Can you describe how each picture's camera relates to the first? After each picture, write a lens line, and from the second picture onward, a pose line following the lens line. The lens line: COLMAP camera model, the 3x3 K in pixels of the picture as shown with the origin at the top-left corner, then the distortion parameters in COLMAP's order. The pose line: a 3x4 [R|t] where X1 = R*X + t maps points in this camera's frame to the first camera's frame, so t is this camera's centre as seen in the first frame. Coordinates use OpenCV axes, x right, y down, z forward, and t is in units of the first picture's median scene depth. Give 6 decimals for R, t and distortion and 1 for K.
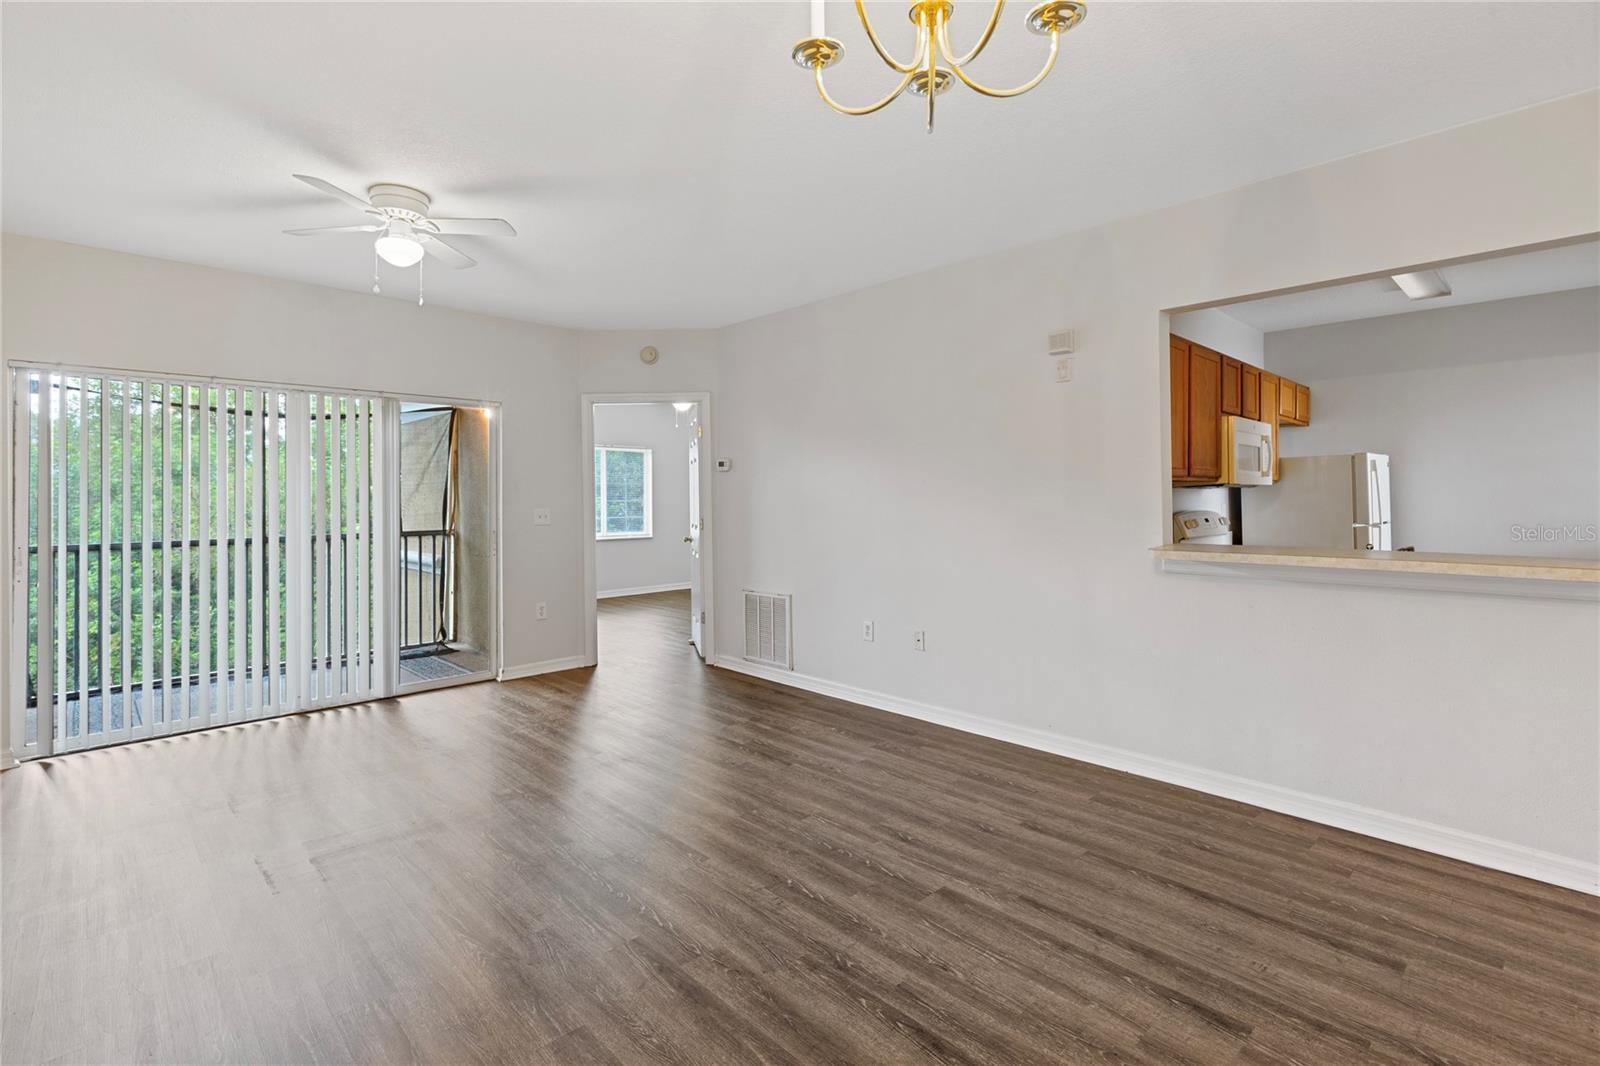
lens RADIAL K [[738.9, 0, 796.9], [0, 738.9, 485.7], [0, 0, 1]] dist [0.001584, -0.000162]
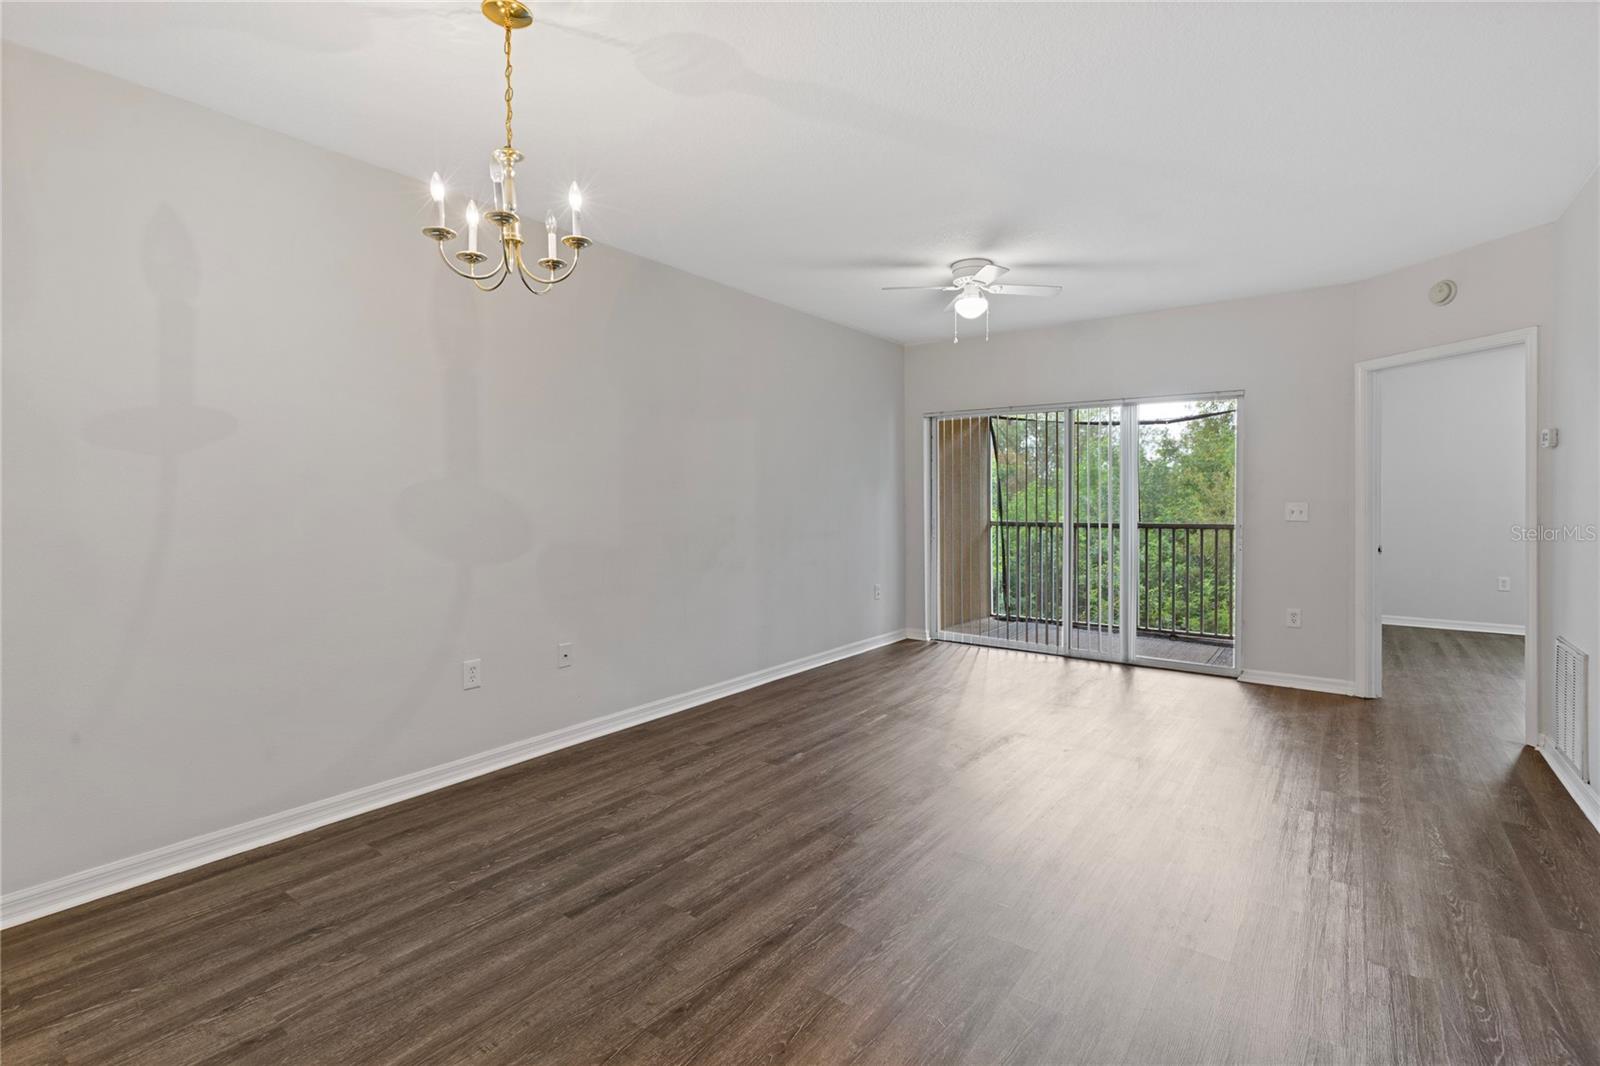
lens RADIAL K [[741.4, 0, 801.6], [0, 741.4, 502.2], [0, 0, 1]] dist [0.011776, 0.000121]
pose [[0.173201, 0.015295, -0.984768, 0.708690], [0.017473, 0.999674, 0.018599, 0.006015], [0.984732, -0.020428, 0.172877, 0.435032]]
